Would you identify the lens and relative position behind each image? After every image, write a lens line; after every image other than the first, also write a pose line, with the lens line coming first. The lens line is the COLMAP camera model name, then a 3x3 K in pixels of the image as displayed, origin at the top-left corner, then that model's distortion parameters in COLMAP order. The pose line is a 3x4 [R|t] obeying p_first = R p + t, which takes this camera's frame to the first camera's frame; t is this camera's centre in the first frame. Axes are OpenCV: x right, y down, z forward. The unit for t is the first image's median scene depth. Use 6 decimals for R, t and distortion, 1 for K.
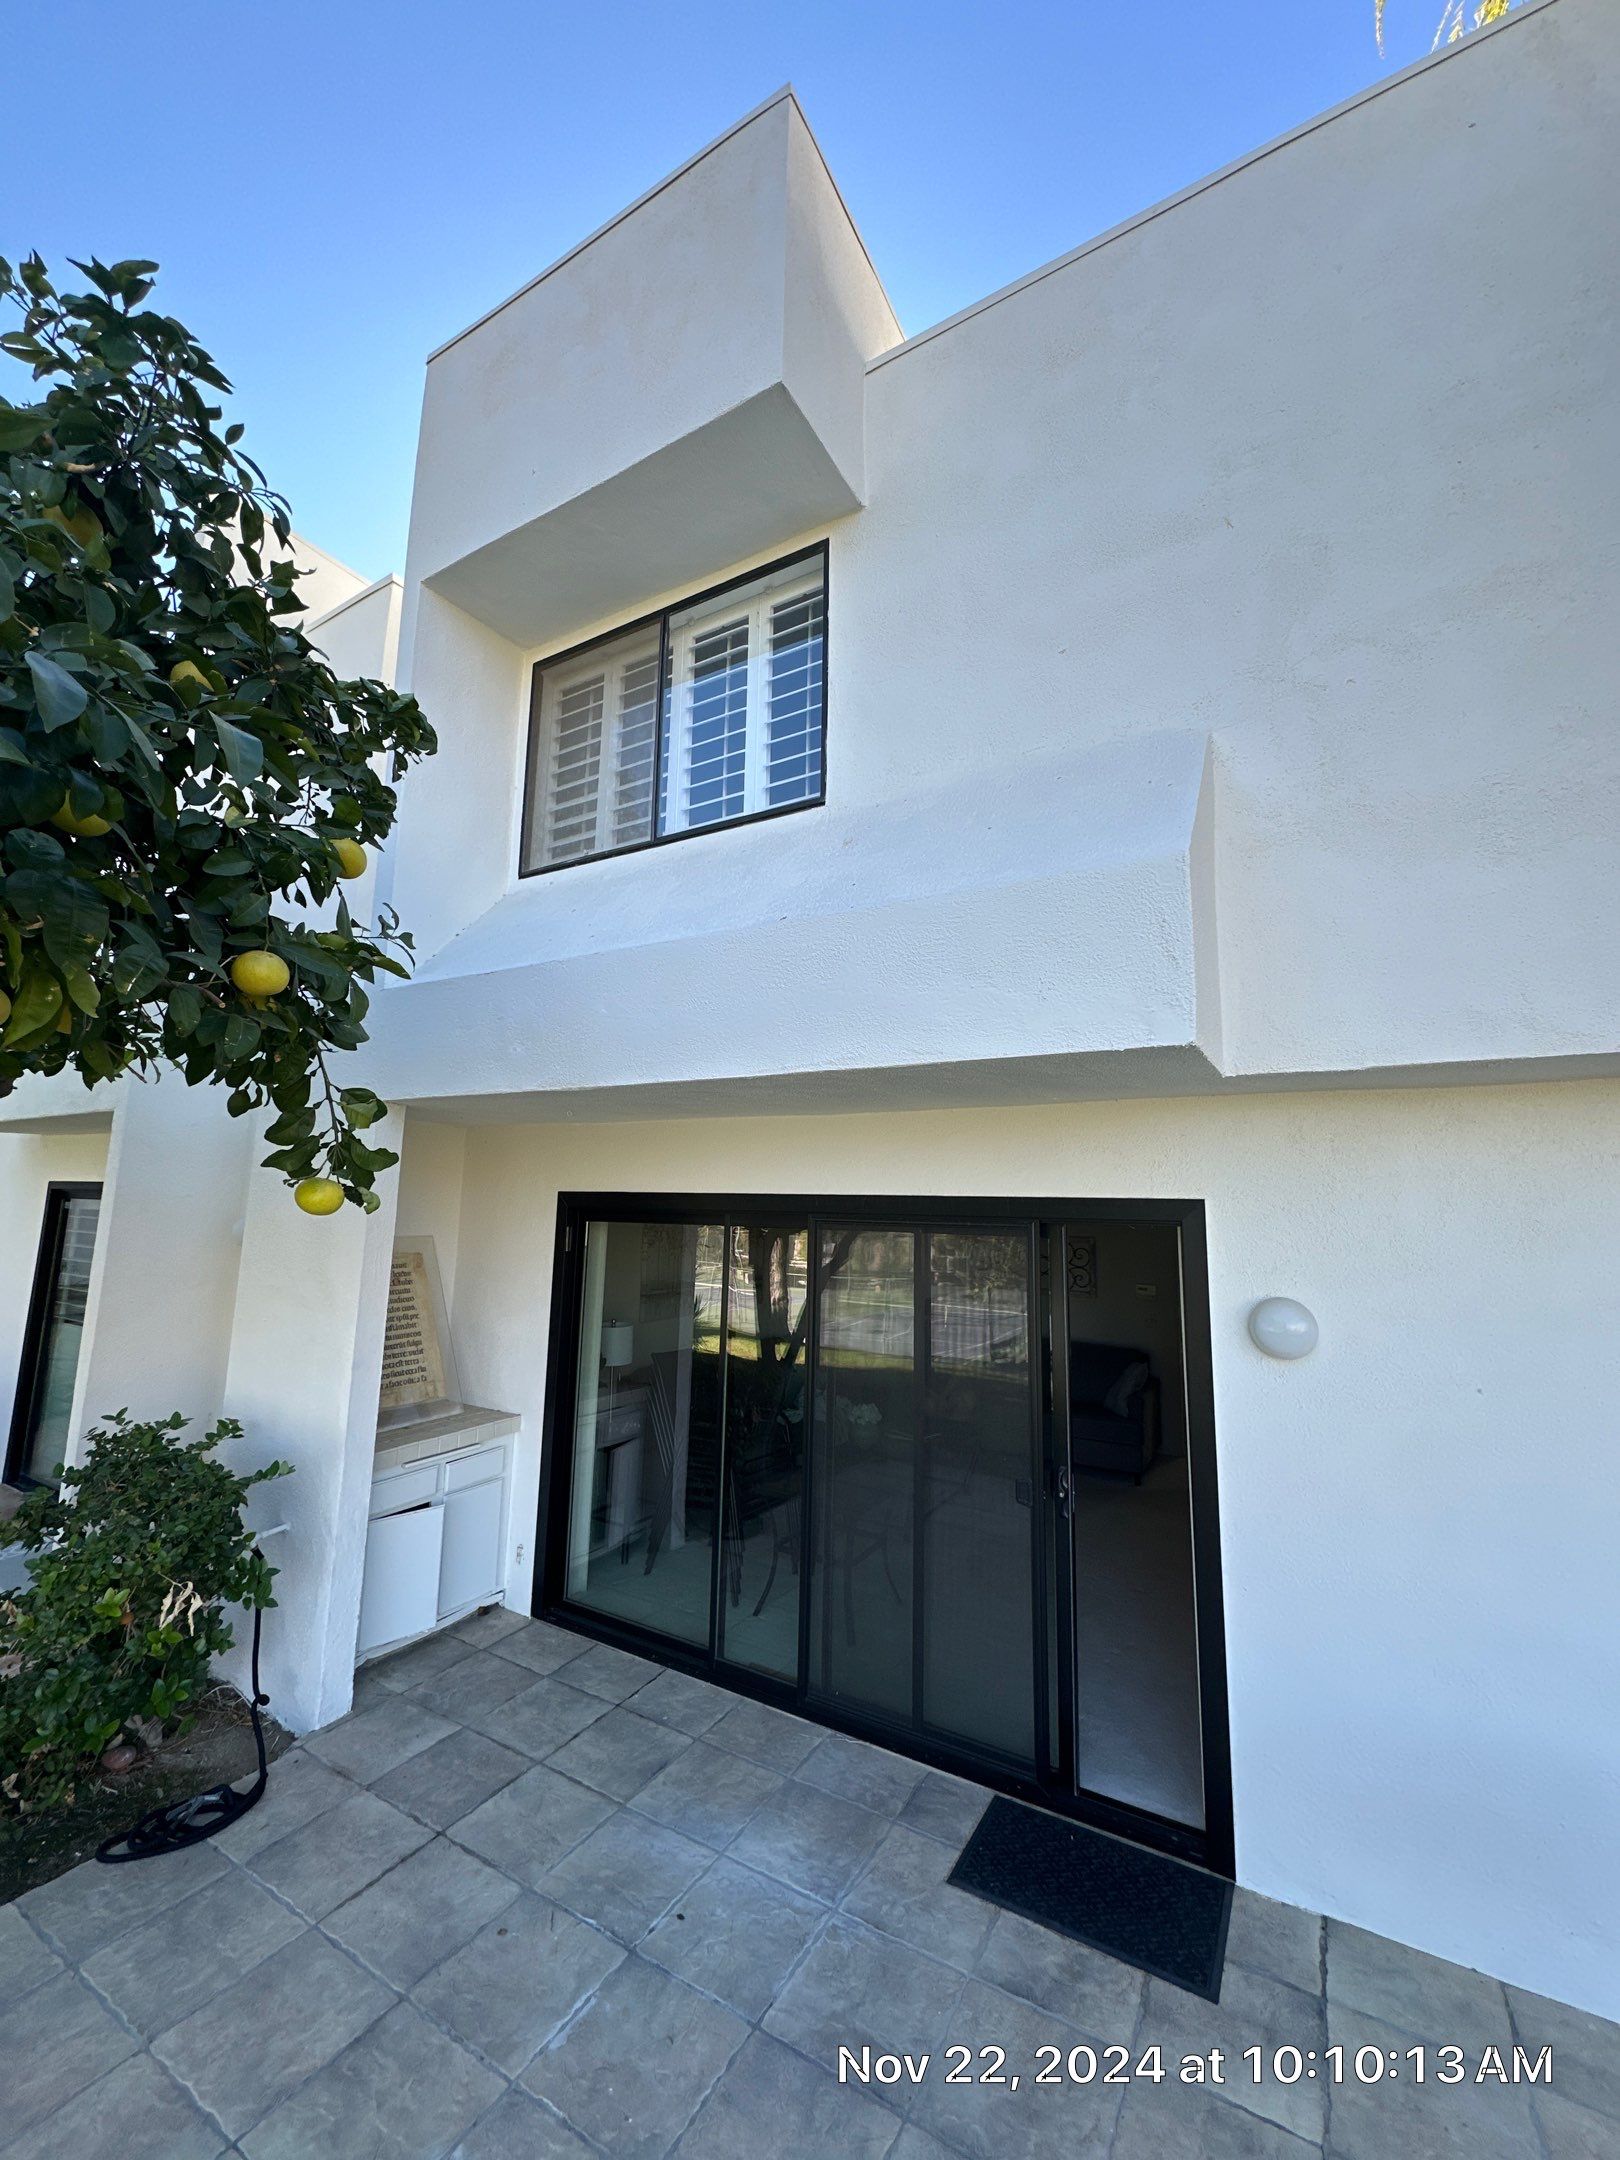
lens RADIAL K [[854.6, 0, 810.0], [0, 854.6, 1080.0], [0, 0, 1]] dist [-0.001172, -0.000170]
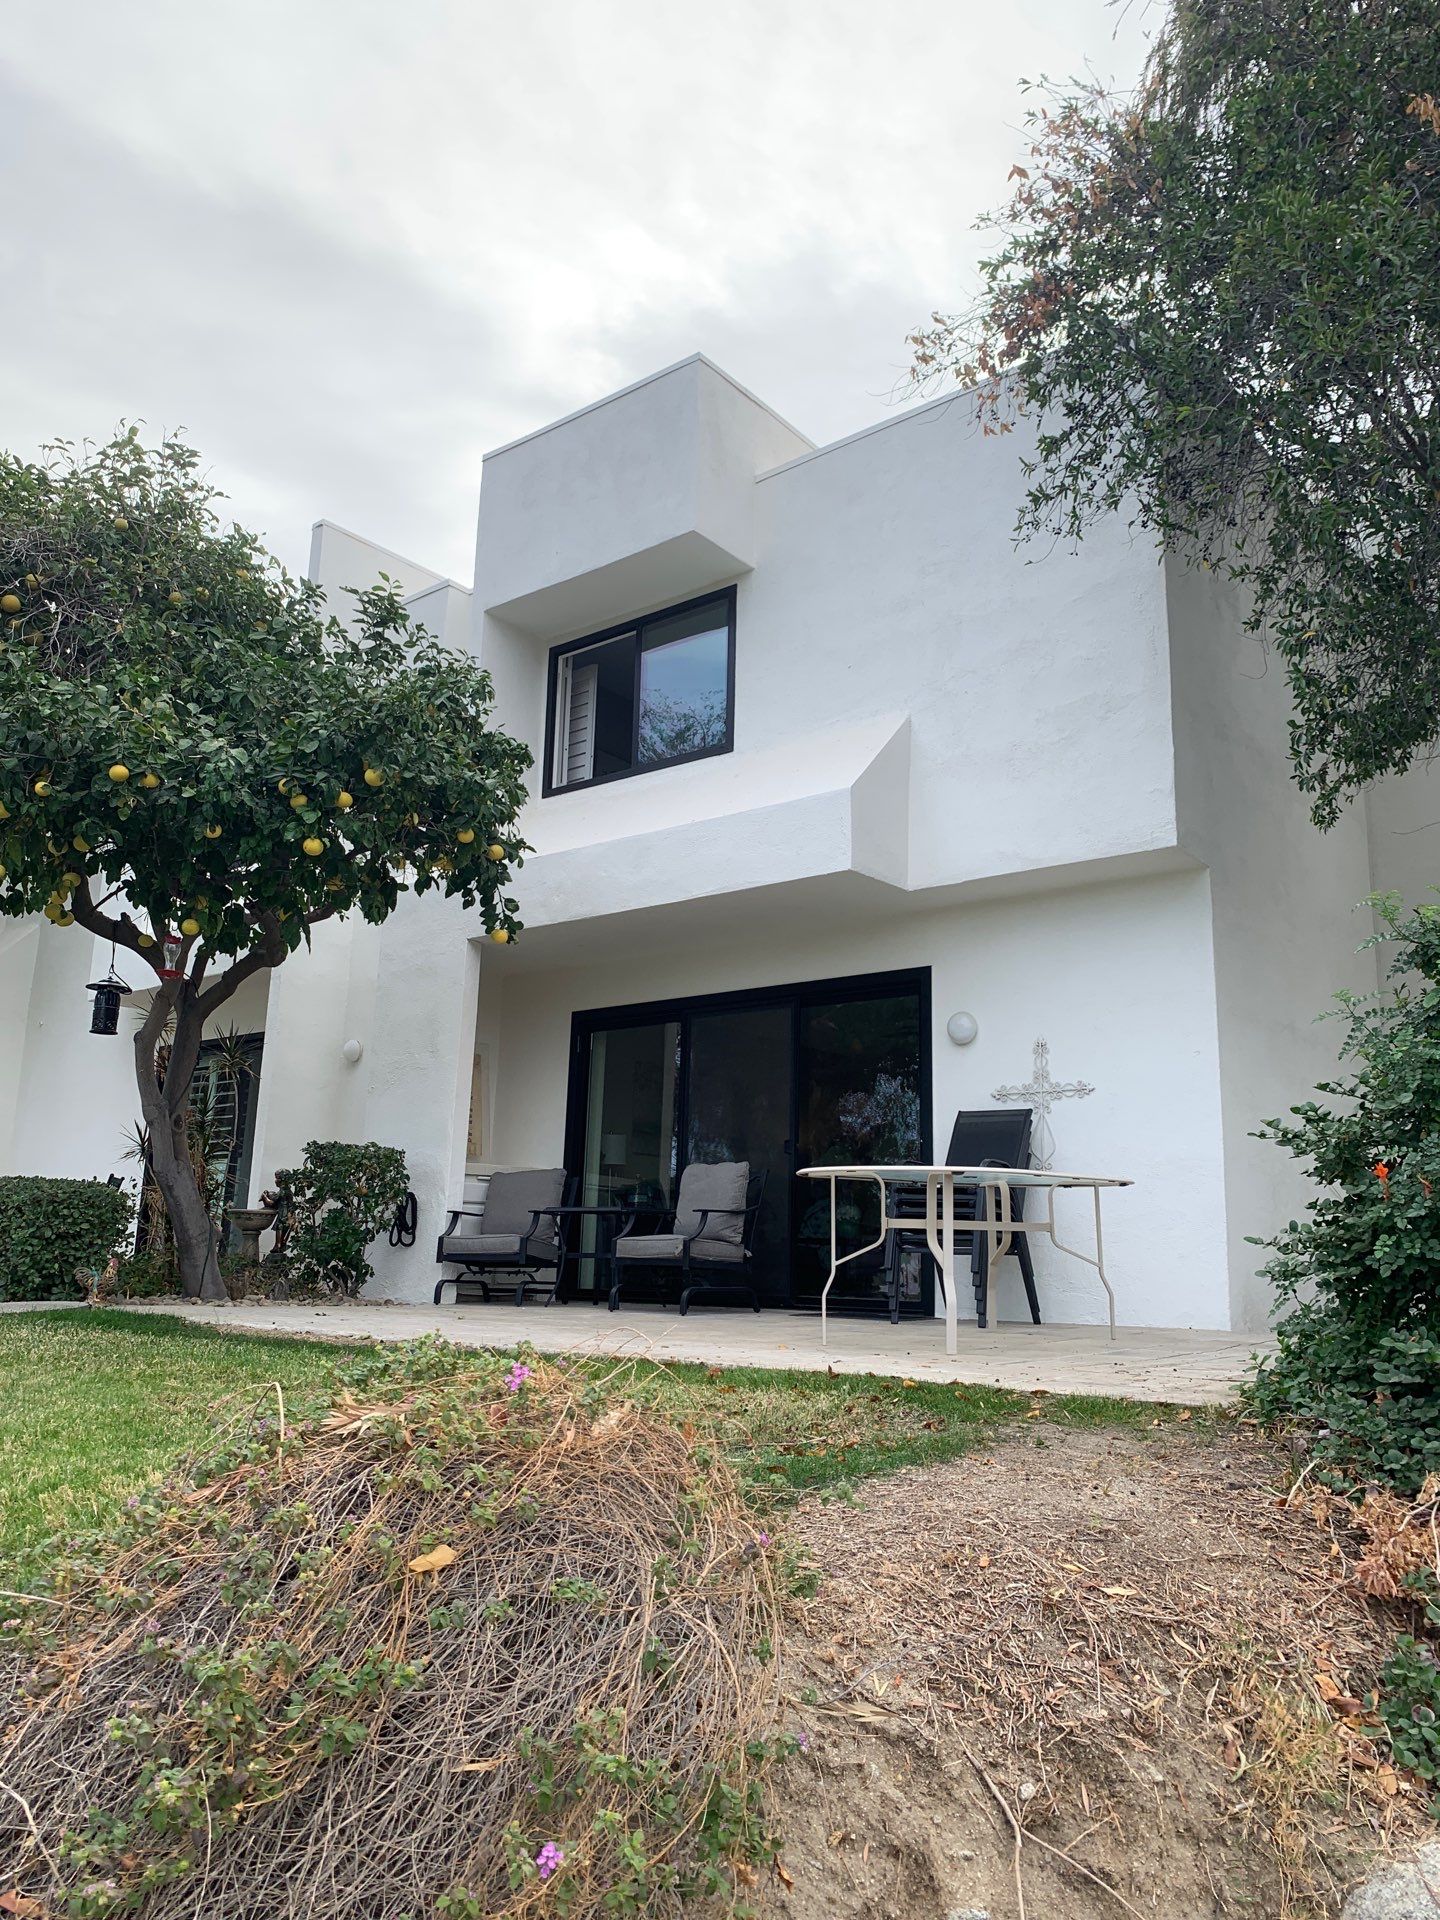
lens RADIAL K [[1489.0, 0, 723.4], [0, 1489.0, 947.6], [0, 0, 1]] dist [0.048344, -0.008687]
pose [[0.988457, -0.030037, -0.148498, 0.688204], [0.017452, 0.996199, -0.085335, 0.497347], [0.150496, 0.081758, 0.985224, -2.972899]]
